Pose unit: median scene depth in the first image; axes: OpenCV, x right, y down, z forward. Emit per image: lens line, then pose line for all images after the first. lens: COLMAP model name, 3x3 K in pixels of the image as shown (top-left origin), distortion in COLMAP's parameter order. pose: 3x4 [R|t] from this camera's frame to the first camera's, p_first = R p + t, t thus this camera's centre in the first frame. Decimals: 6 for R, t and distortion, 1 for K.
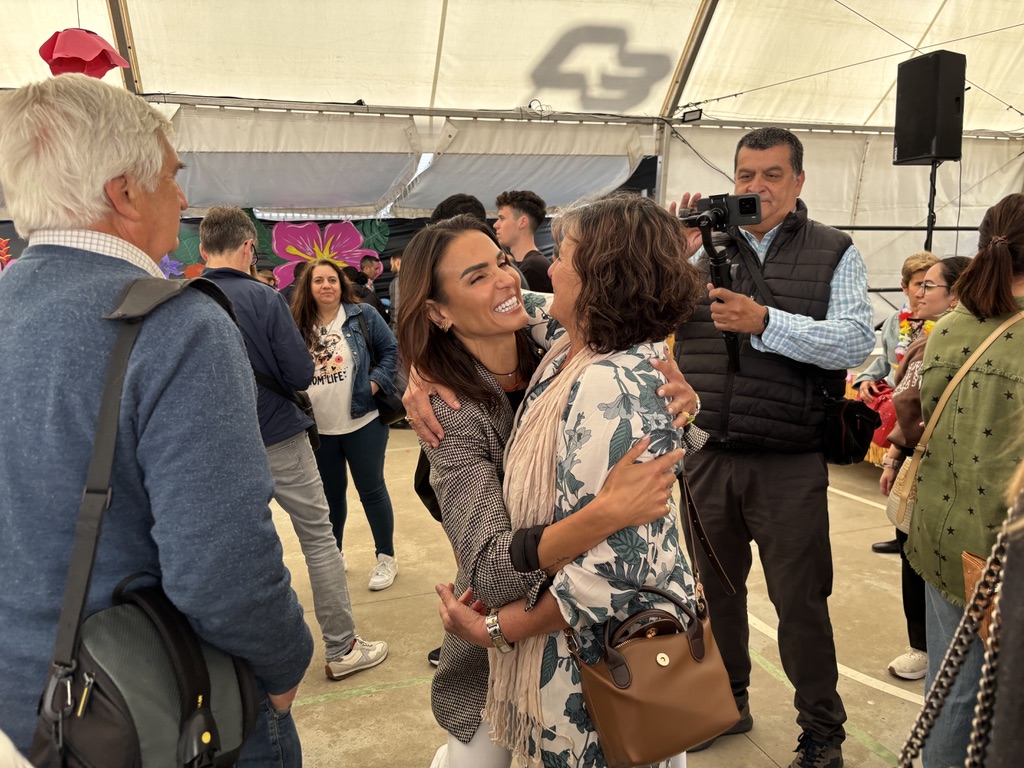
lens RADIAL K [[778.7, 0, 513.0], [0, 778.7, 382.7], [0, 0, 1]] dist [0.038307, -0.048954]
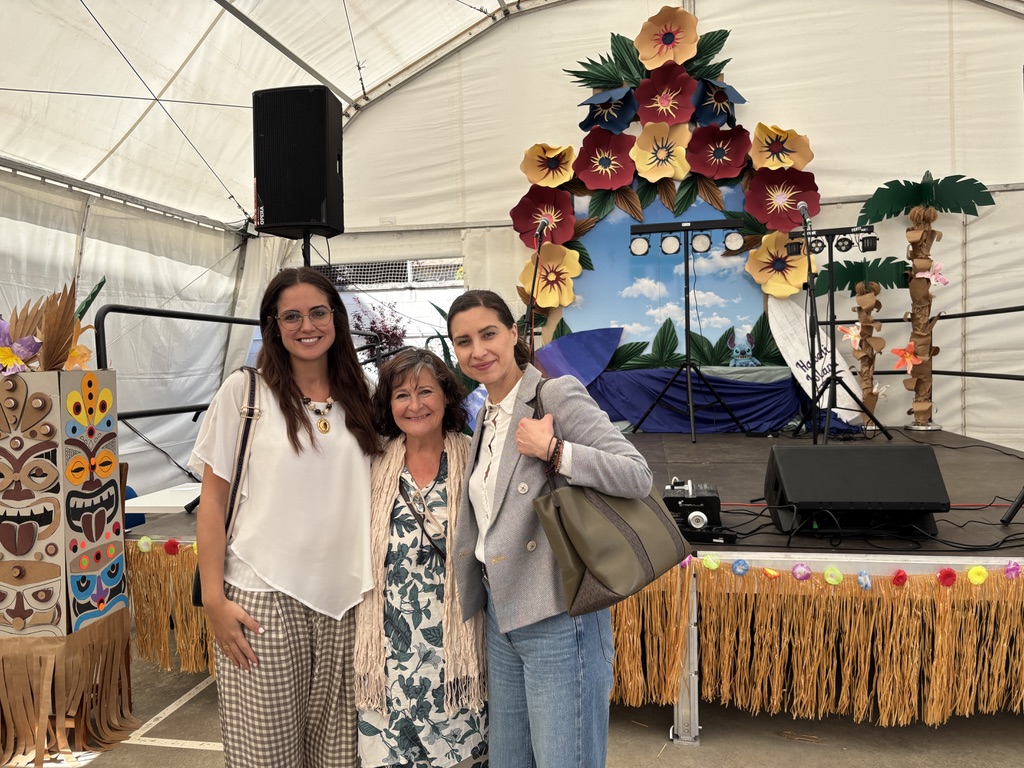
lens RADIAL K [[778.7, 0, 501.0], [0, 778.7, 373.6], [0, 0, 1]] dist [0.038307, -0.048954]
pose [[0.482028, -0.005748, 0.876137, -0.014073], [0.124484, 0.990283, -0.061991, -0.059397], [-0.867268, 0.138946, 0.478060, 0.362313]]
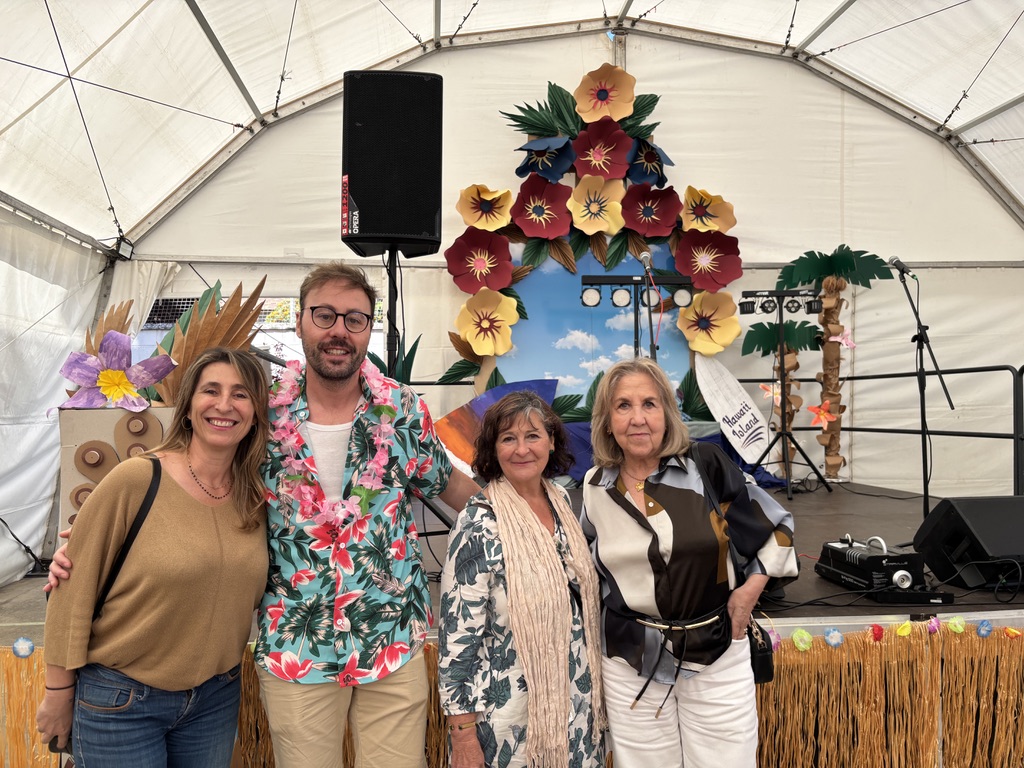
lens RADIAL K [[778.7, 0, 501.8], [0, 778.7, 389.1], [0, 0, 1]] dist [0.038307, -0.048954]
pose [[0.195771, 0.049485, 0.979400, -0.025800], [0.127447, 0.988972, -0.075444, -0.083980], [-0.972333, 0.139591, 0.187306, 0.581456]]
